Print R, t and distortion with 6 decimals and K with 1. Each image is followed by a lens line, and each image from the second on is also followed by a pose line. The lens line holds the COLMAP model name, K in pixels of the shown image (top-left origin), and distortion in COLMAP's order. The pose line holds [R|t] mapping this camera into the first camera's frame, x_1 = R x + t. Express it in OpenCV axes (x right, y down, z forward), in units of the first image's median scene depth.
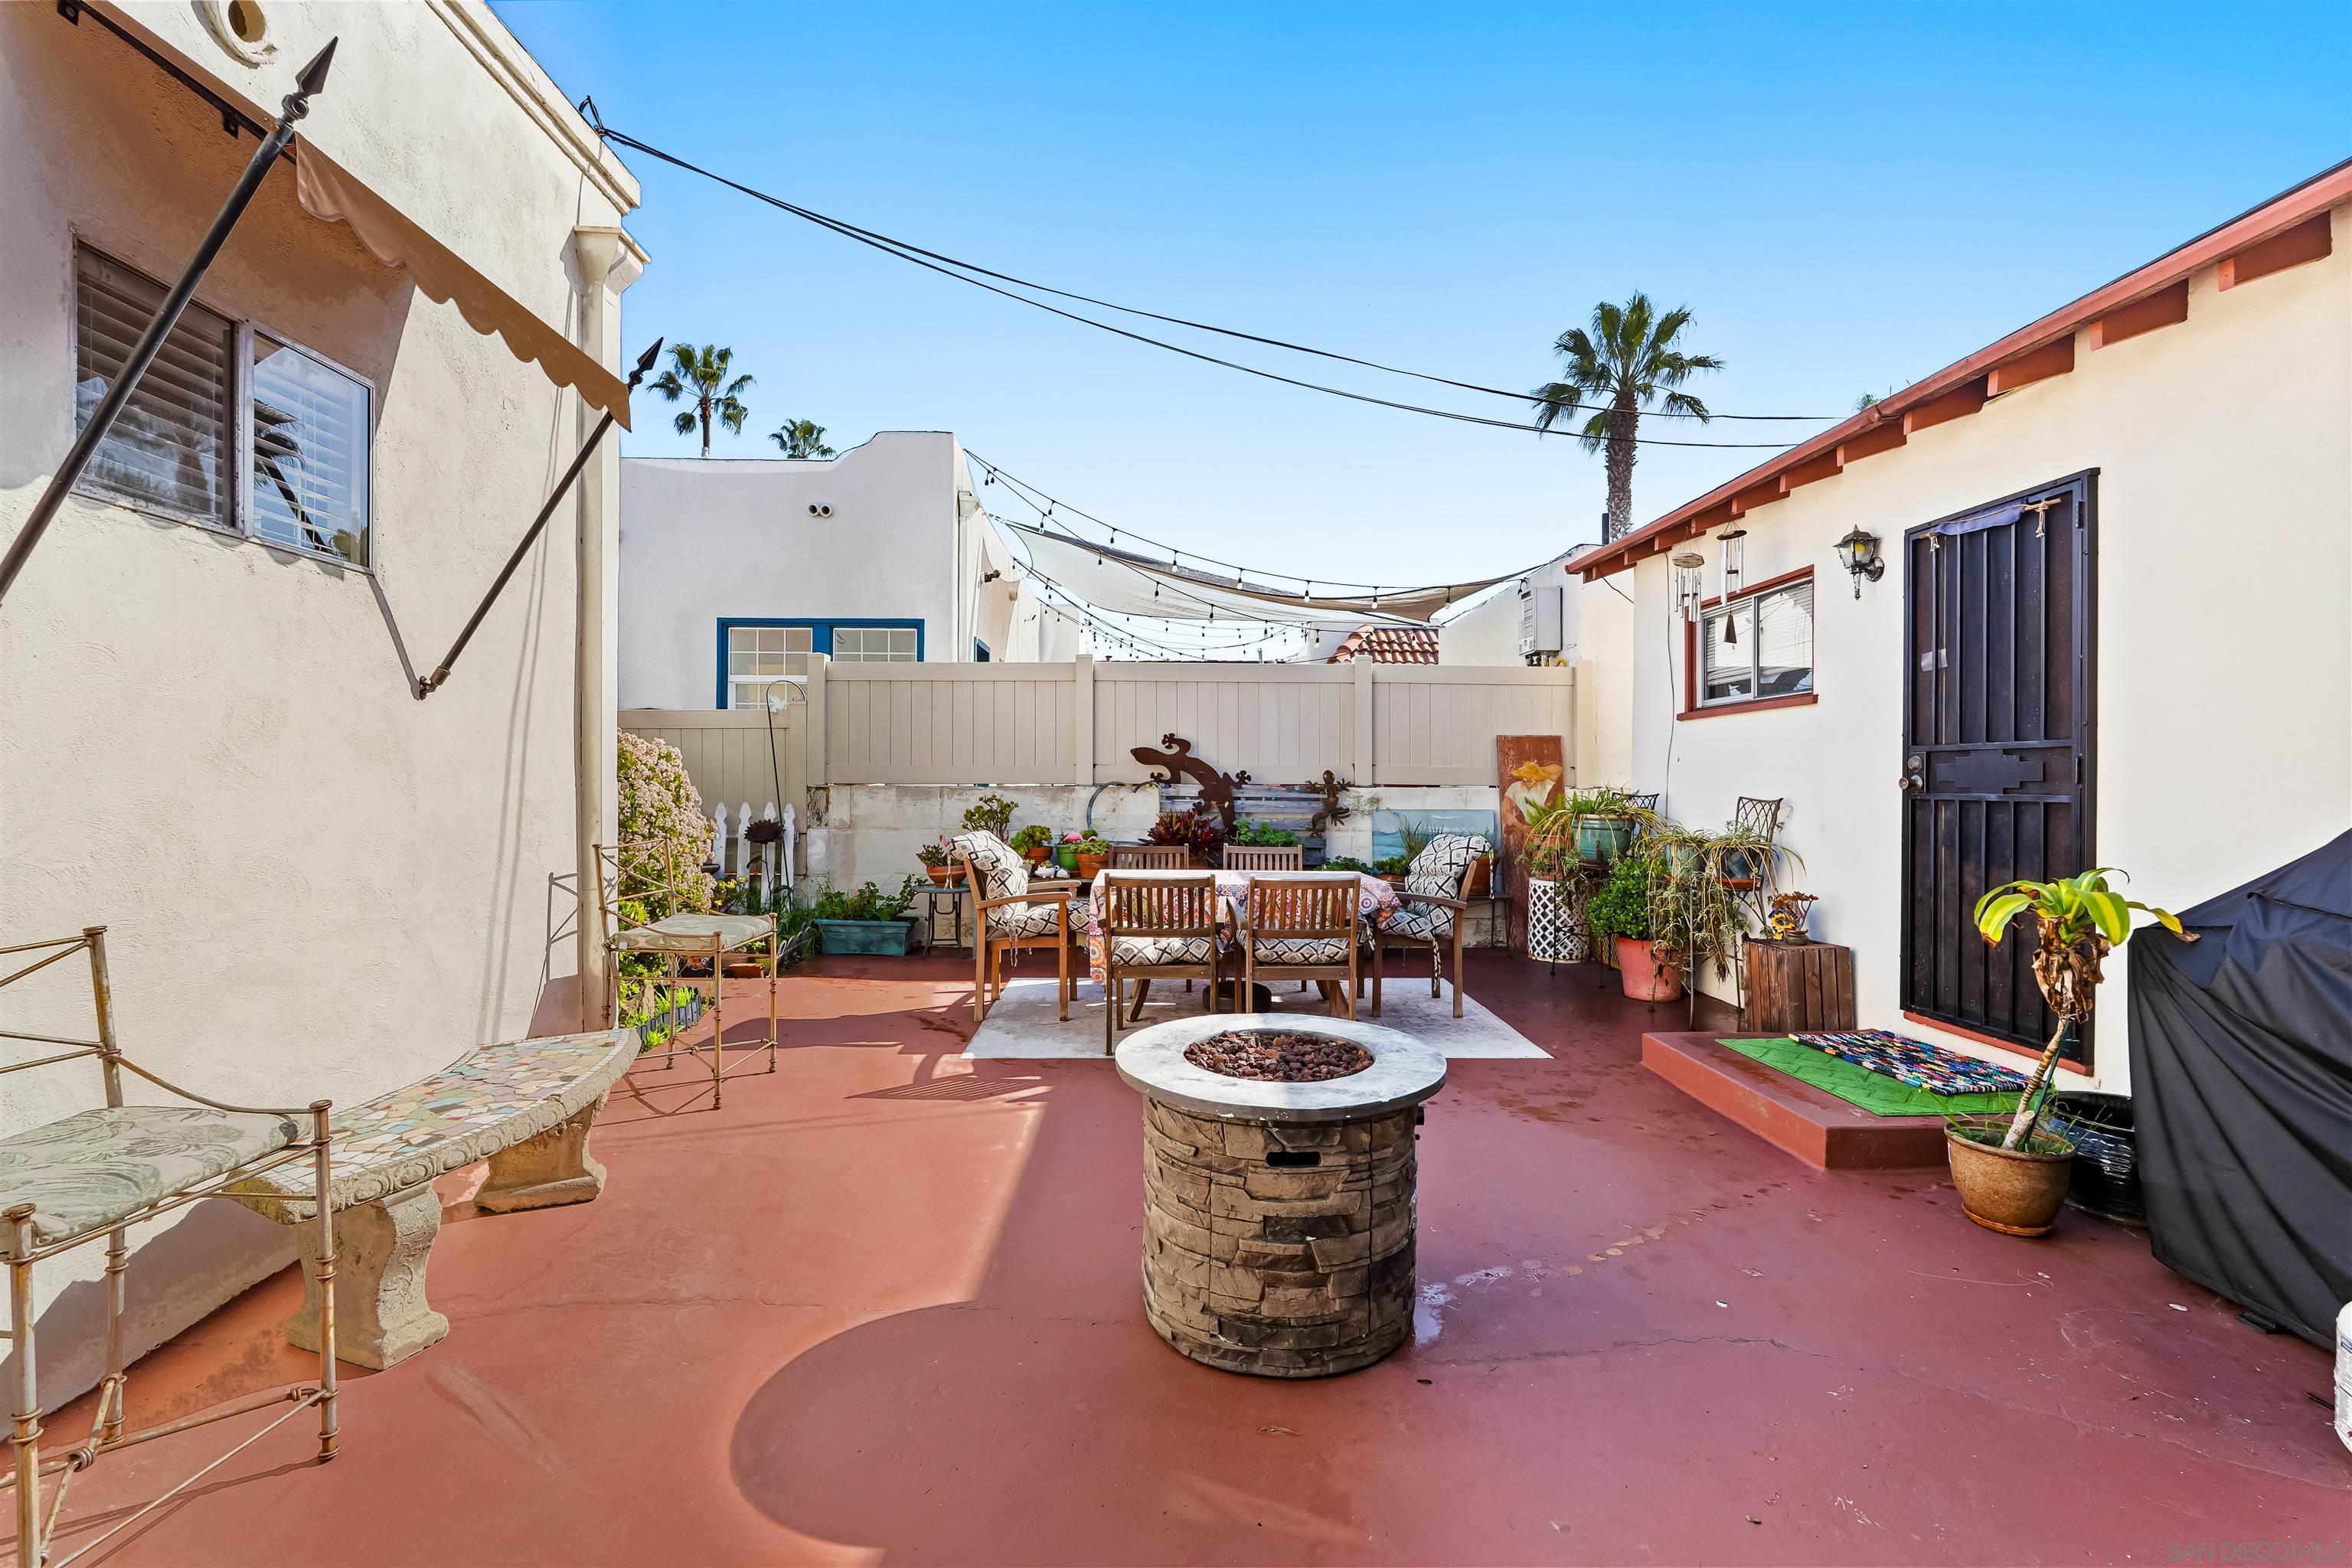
lens RADIAL K [[1044.1, 0, 1178.3], [0, 1044.1, 778.9], [0, 0, 1]] dist [-0.001338, 0.000357]
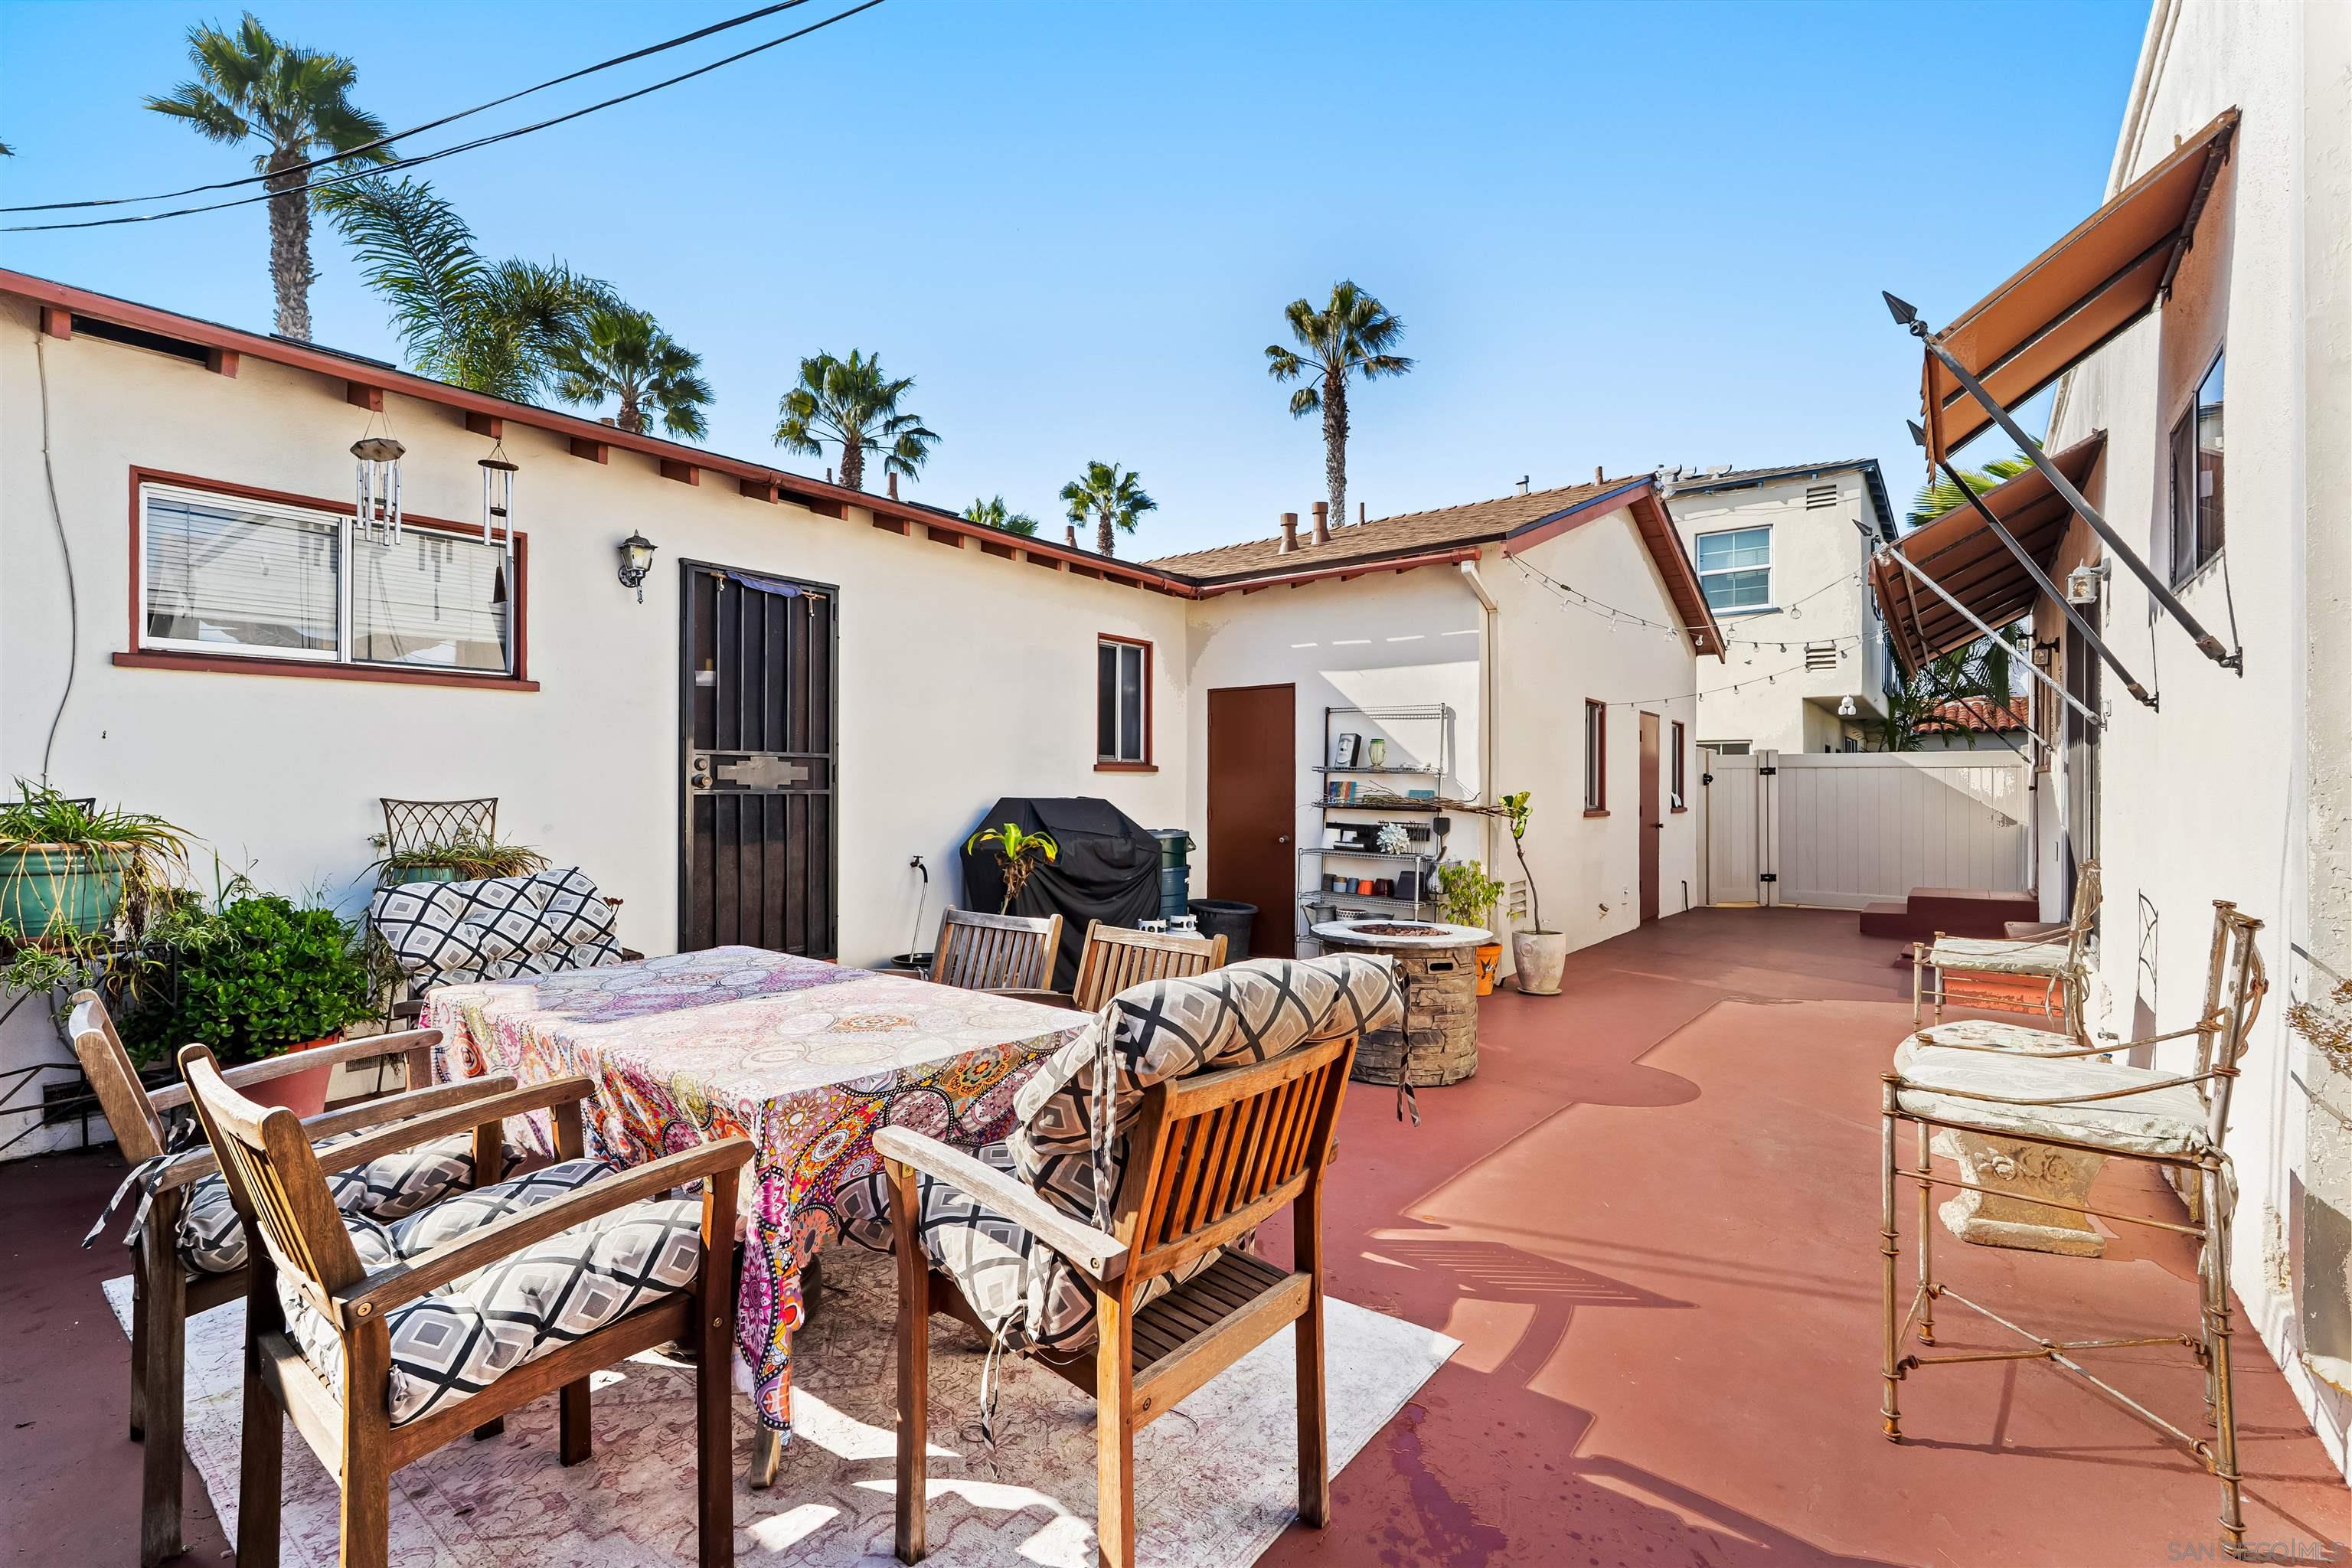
lens RADIAL K [[1033.0, 0, 1182.6], [0, 1033.0, 781.0], [0, 0, 1]] dist [-0.005631, 0.000312]
pose [[-0.777896, -0.000650, 0.628393, -0.346626], [-0.004890, 0.999975, -0.005019, 0.005586], [-0.628375, -0.006977, -0.777880, 1.237524]]
